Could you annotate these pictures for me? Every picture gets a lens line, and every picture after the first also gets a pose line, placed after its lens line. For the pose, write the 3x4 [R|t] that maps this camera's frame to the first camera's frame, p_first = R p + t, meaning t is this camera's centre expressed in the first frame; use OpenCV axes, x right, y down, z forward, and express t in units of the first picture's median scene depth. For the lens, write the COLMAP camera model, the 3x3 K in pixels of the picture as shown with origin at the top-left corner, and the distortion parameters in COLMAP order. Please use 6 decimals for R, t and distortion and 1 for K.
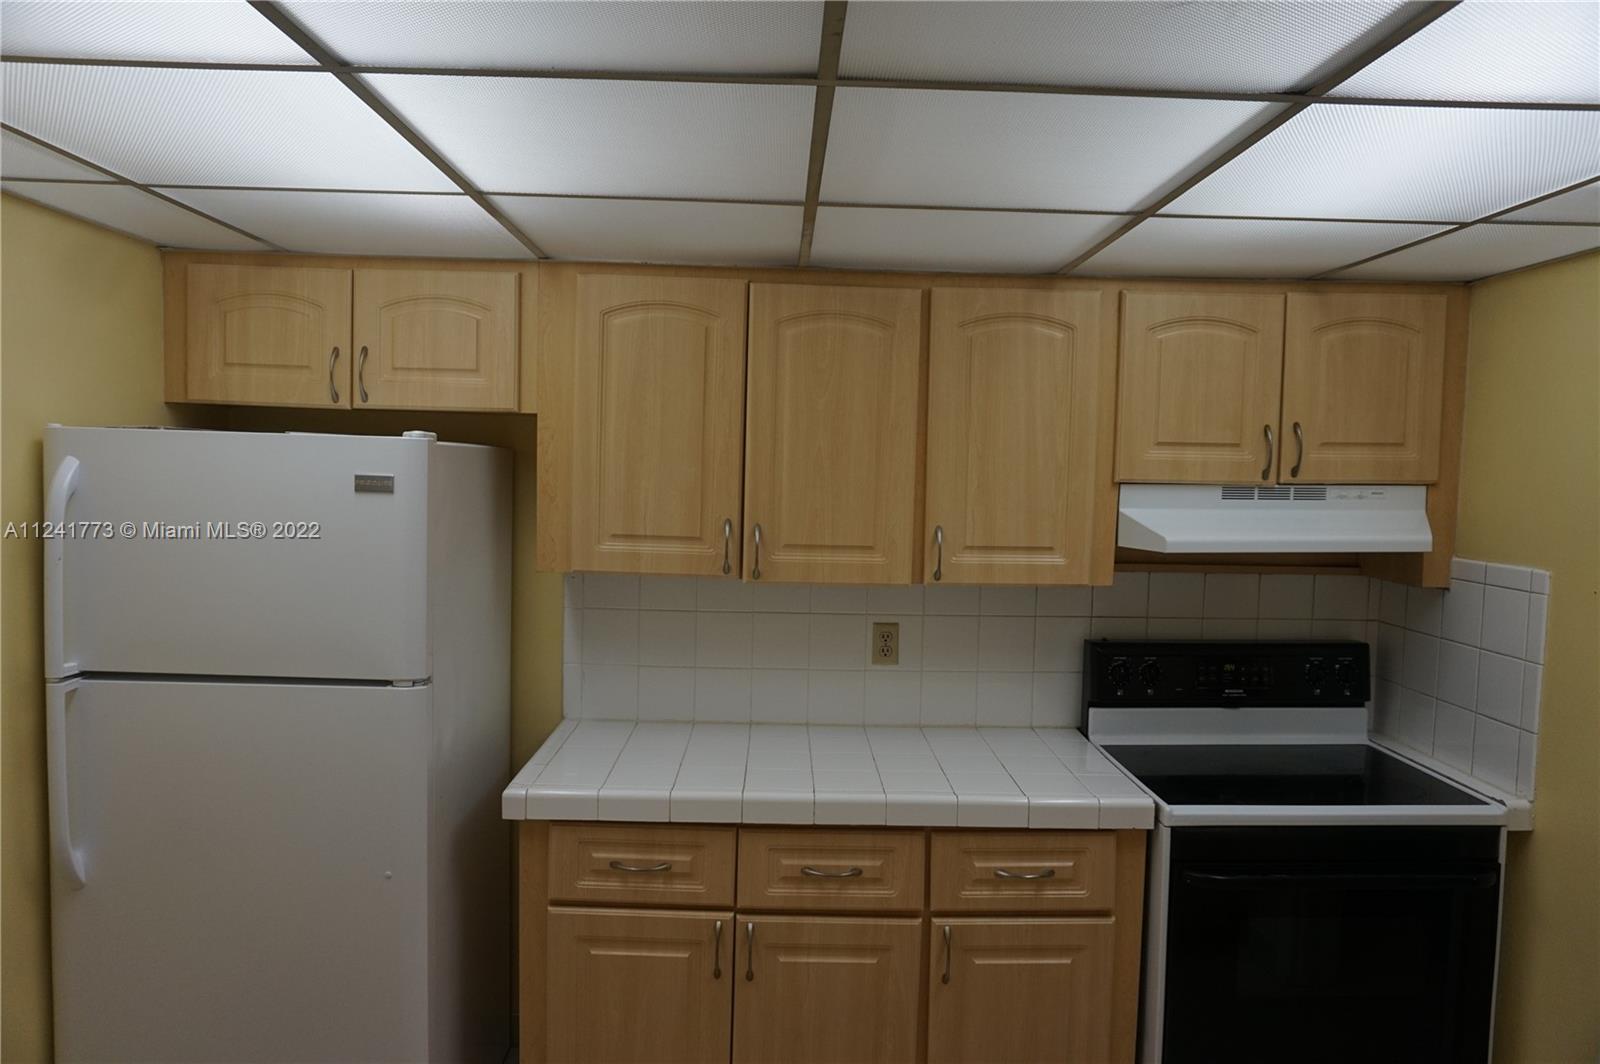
lens RADIAL K [[1106.6, 0, 800.0], [0, 1106.6, 532.0], [0, 0, 1]] dist [-0.003966, -0.000899]
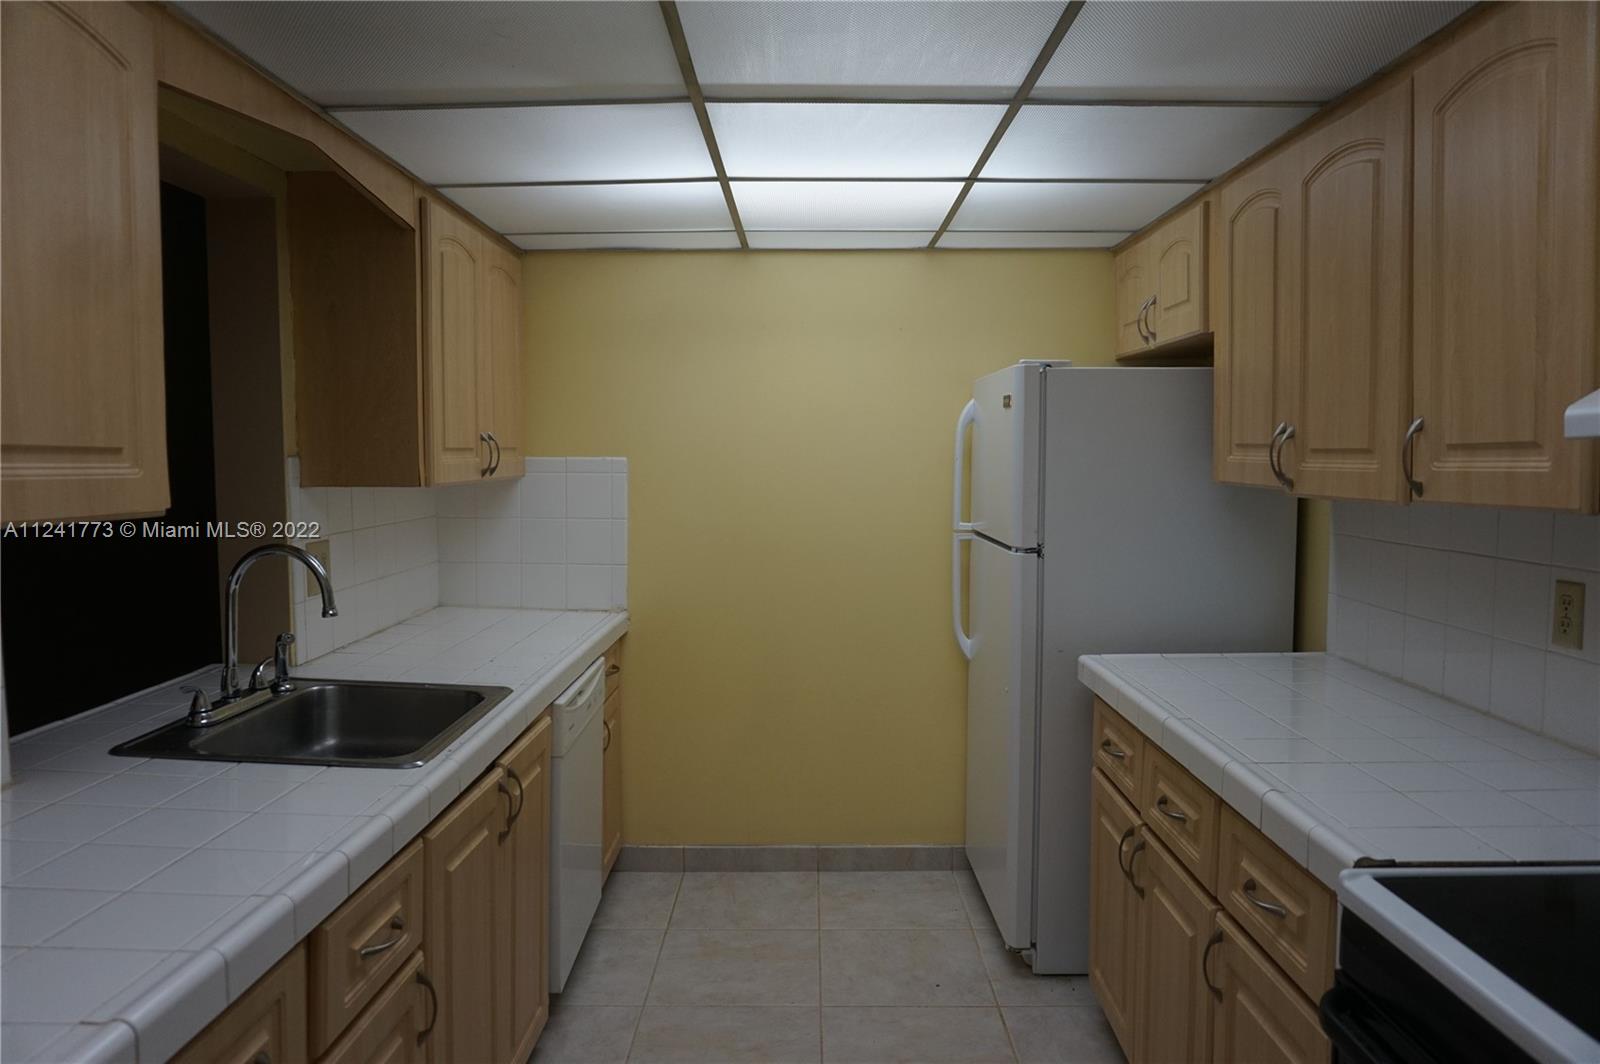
lens RADIAL K [[1106.6, 0, 800.0], [0, 1106.6, 532.0], [0, 0, 1]] dist [-0.003966, -0.000899]
pose [[-0.017225, 0.045525, -0.998815, 0.806998], [-0.058860, 0.997184, 0.046465, 0.056060], [0.998118, 0.059591, -0.014497, 0.630422]]
